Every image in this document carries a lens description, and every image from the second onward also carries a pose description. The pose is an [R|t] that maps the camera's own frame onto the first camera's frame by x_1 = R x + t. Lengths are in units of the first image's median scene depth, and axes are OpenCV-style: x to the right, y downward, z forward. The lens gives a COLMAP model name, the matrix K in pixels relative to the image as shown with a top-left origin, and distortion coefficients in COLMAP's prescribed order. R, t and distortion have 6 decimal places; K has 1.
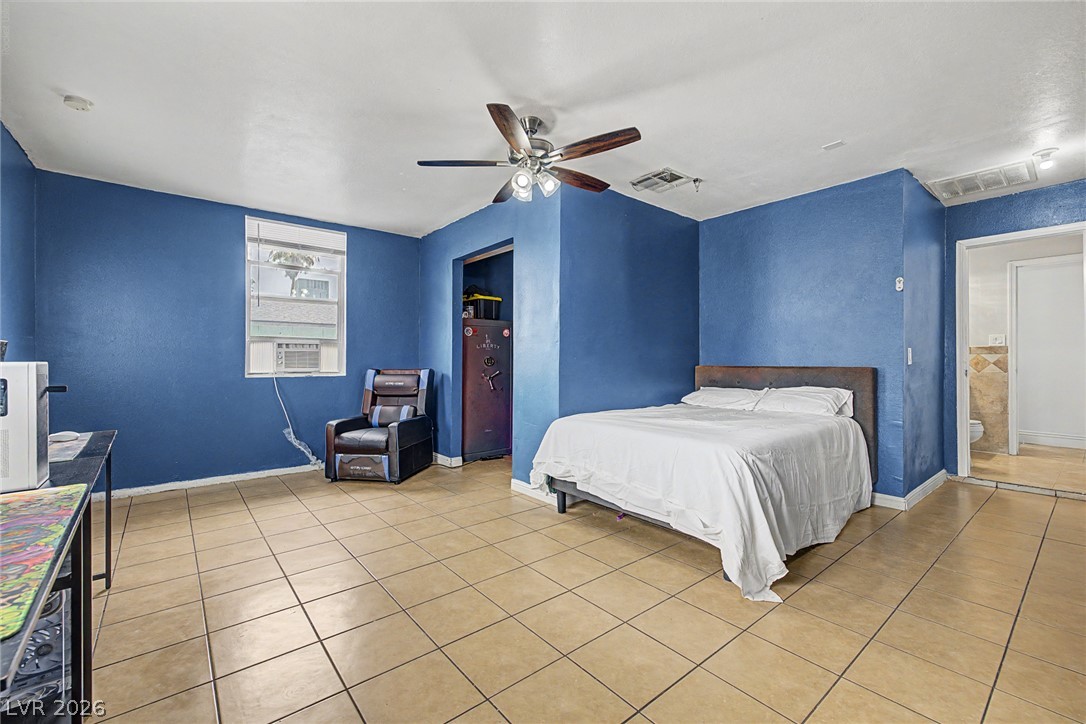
lens RADIAL K [[460.4, 0, 542.6], [0, 460.4, 358.8], [0, 0, 1]] dist [0.001419, -0.000711]
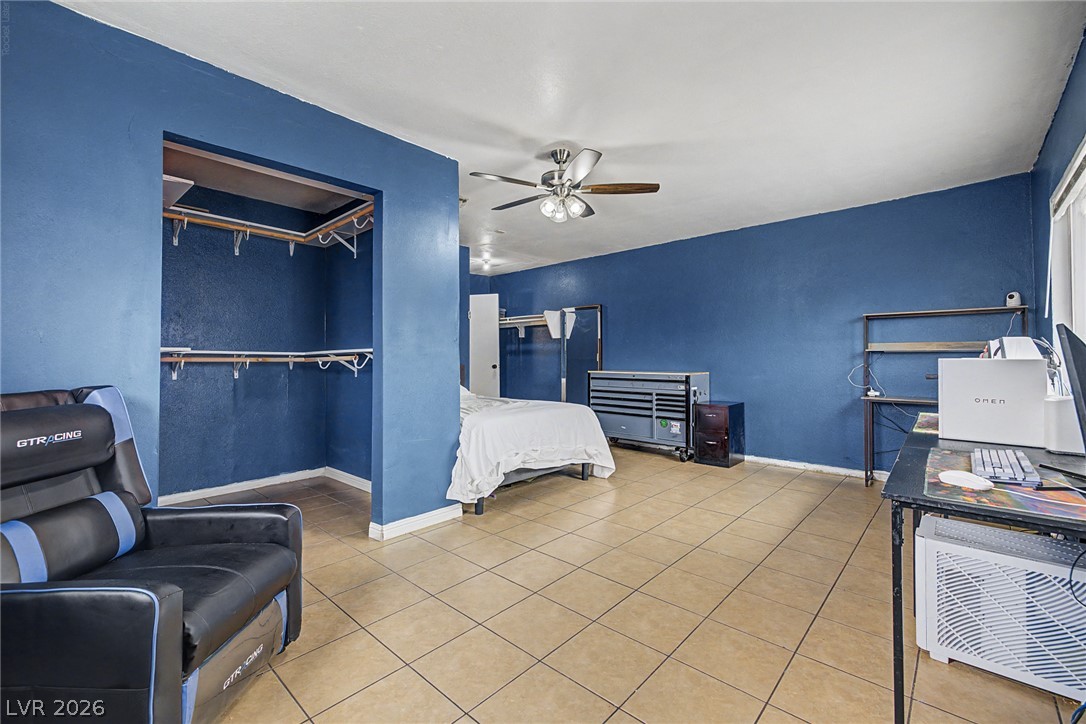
lens RADIAL K [[460.4, 0, 541.3], [0, 460.4, 358.2], [0, 0, 1]] dist [0.001419, -0.000711]
pose [[-0.151520, 0.004335, 0.988445, -1.011068], [0.003230, 0.999987, -0.003890, 0.003008], [-0.988449, 0.002603, -0.151532, 1.071652]]
